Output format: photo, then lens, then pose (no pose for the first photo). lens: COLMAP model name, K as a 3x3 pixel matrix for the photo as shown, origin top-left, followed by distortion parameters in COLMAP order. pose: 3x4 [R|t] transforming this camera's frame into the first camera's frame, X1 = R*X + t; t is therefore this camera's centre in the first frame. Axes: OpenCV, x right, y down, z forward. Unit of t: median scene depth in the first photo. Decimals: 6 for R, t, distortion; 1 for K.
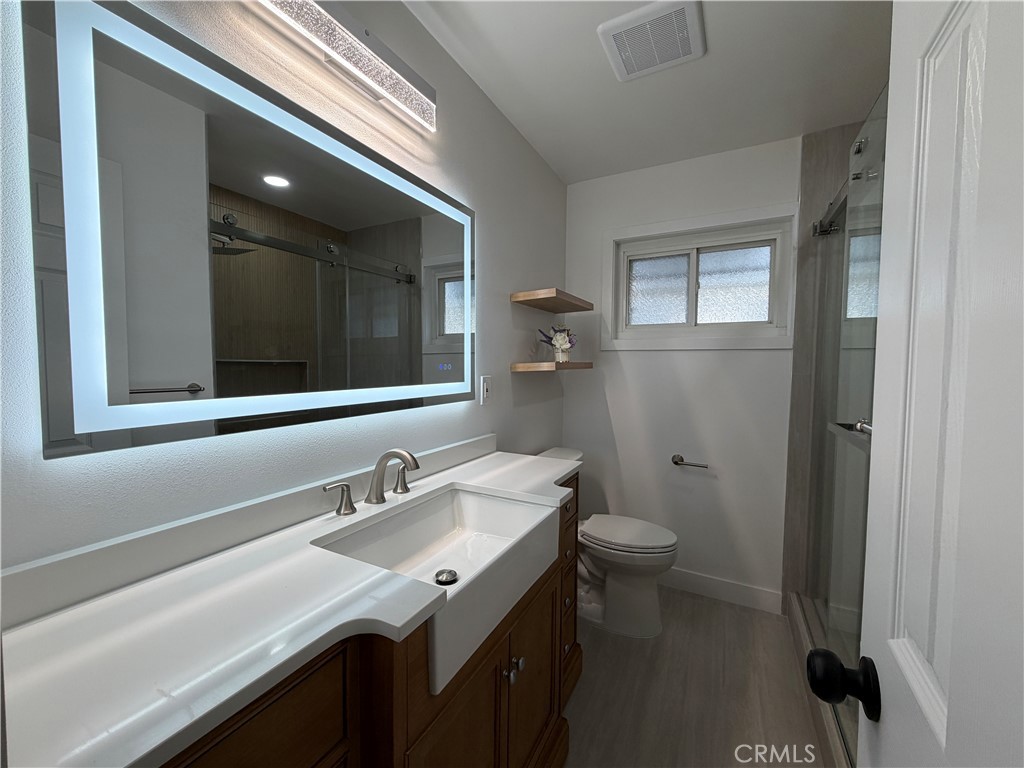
lens RADIAL K [[409.3, 0, 511.2], [0, 409.3, 383.2], [0, 0, 1]] dist [-0.003289, -0.000329]
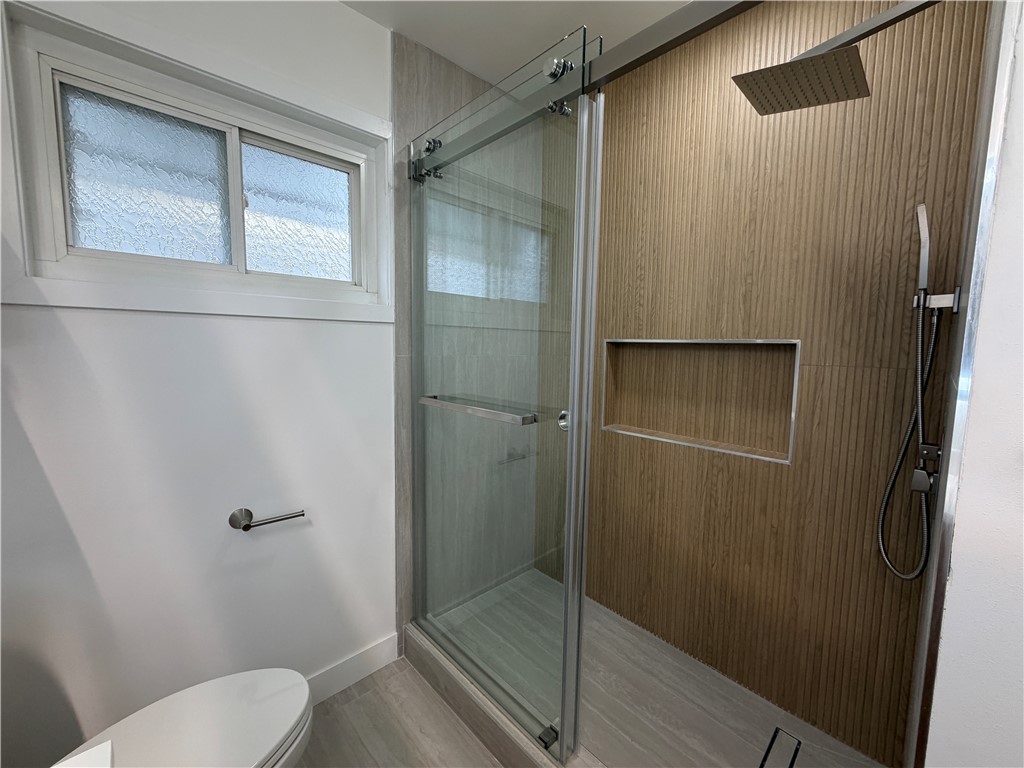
lens RADIAL K [[409.3, 0, 512.1], [0, 409.3, 382.7], [0, 0, 1]] dist [-0.003289, -0.000329]
pose [[0.307017, -0.091574, 0.947288, 0.022362], [0.035504, 0.995769, 0.084754, -0.028269], [-0.951041, 0.007612, 0.308970, 0.521796]]
